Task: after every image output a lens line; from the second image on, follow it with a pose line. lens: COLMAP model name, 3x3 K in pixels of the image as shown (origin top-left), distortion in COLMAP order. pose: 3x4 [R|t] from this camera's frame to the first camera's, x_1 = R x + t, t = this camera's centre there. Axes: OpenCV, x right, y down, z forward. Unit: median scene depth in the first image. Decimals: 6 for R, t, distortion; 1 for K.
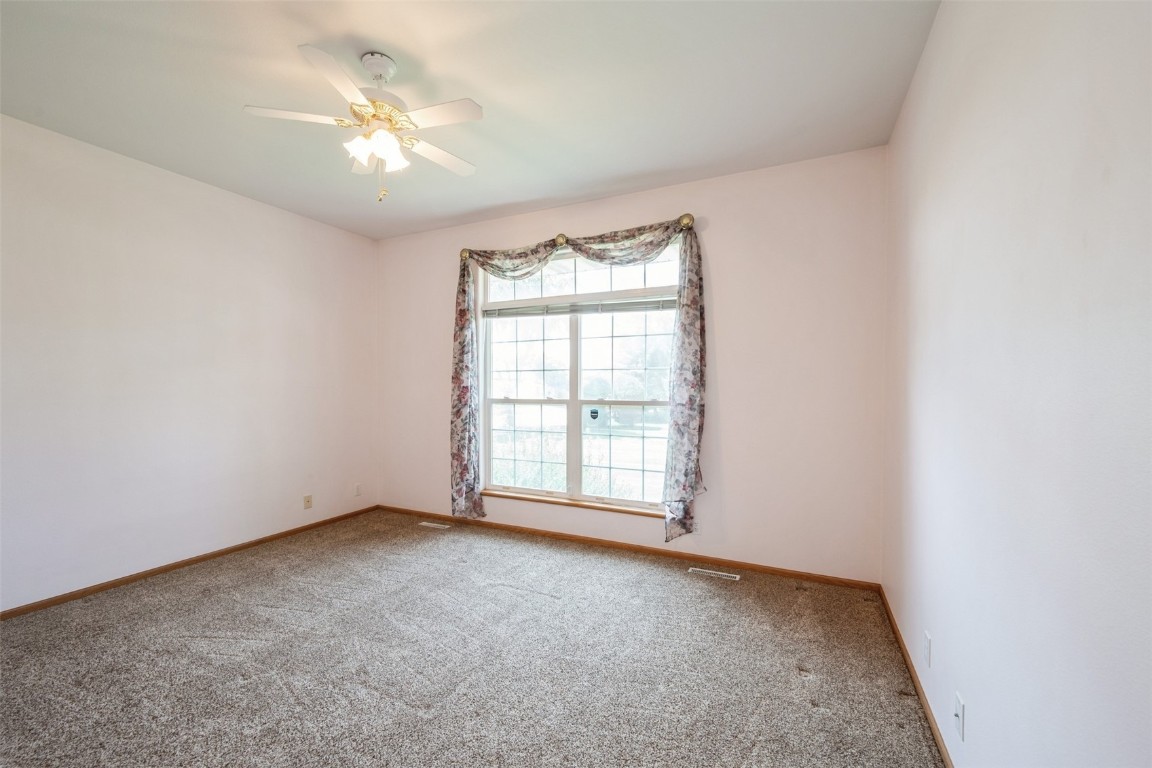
lens RADIAL K [[461.7, 0, 576.1], [0, 461.7, 379.5], [0, 0, 1]] dist [-0.001268, 0.000086]
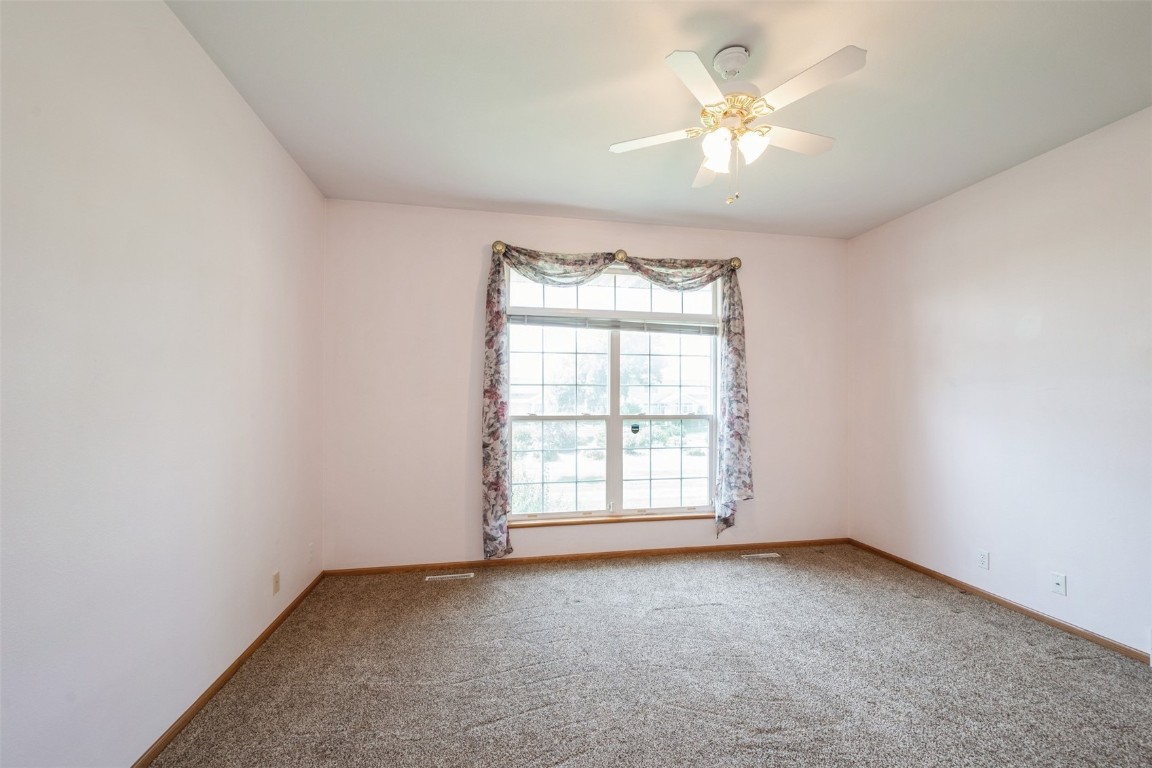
lens RADIAL K [[463.5, 0, 577.7], [0, 463.5, 382.0], [0, 0, 1]] dist [-0.000905, 0.000909]
pose [[0.802902, 0.024037, 0.595627, -0.675979], [-0.008515, 0.999547, -0.028860, 0.001689], [-0.596051, 0.018099, 0.802743, 0.244115]]
